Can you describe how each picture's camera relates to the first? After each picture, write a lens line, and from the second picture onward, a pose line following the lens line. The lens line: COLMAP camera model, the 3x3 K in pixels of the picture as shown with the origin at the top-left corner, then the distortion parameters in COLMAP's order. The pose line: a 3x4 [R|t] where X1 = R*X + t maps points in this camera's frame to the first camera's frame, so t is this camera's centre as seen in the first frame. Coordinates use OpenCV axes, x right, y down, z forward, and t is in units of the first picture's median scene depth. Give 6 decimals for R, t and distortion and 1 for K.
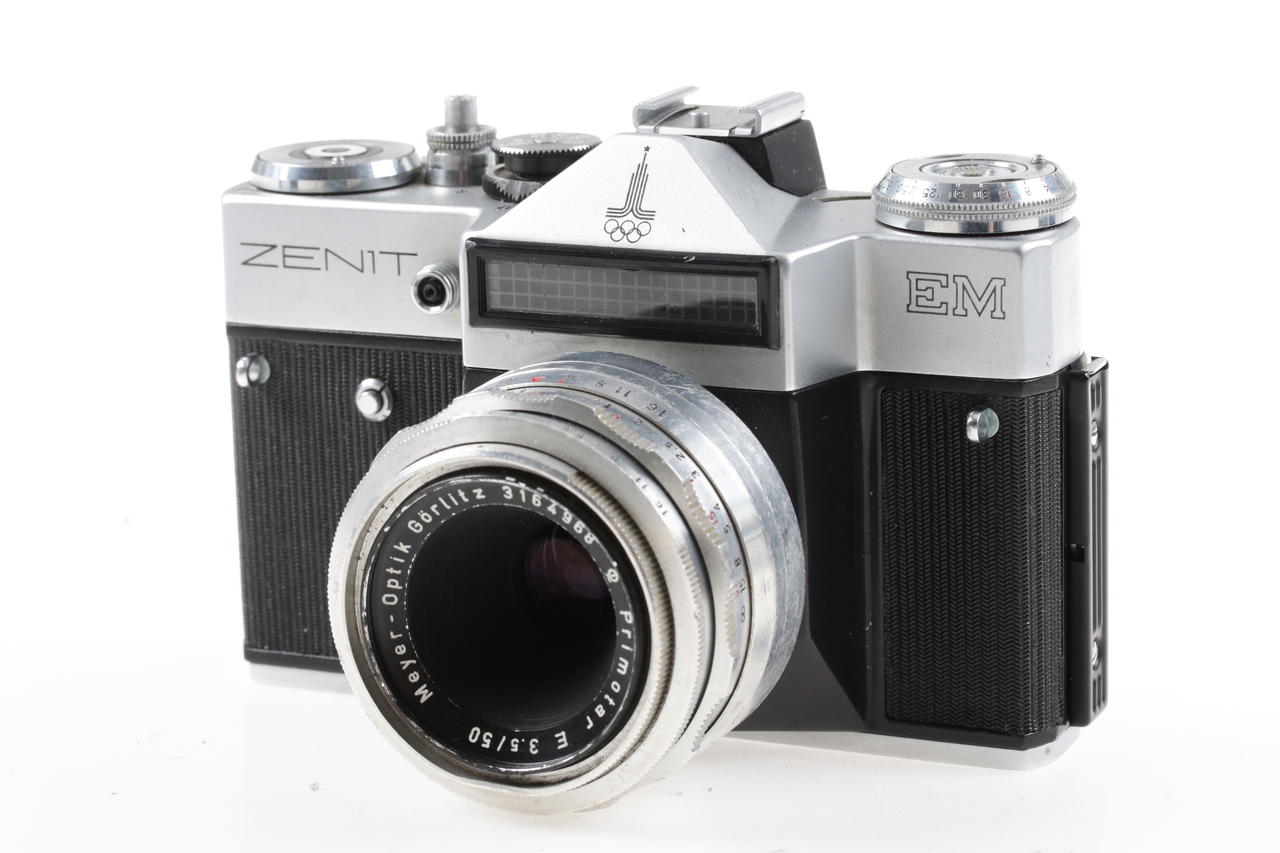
lens RADIAL K [[3549.9, 0, 640.0], [0, 3549.9, 426.5], [0, 0, 1]] dist [-0.001714, -0.129834]
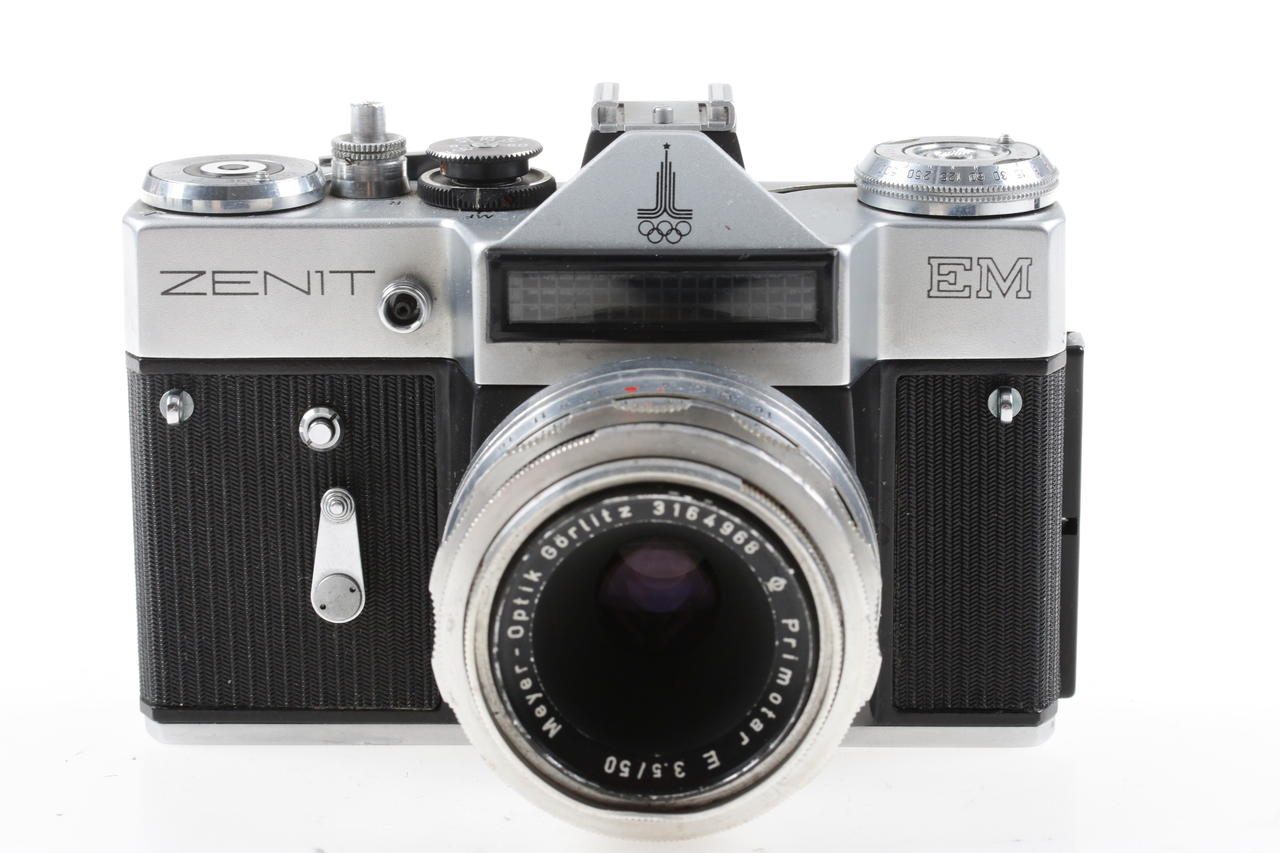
lens RADIAL K [[3586.5, 0, 640.0], [0, 3586.5, 426.5], [0, 0, 1]] dist [-0.044499, 0.430637]
pose [[0.935799, -0.074048, 0.344671, -0.355413], [0.074560, 0.997147, 0.011790, -0.014397], [-0.344560, 0.014666, 0.938650, 0.086990]]
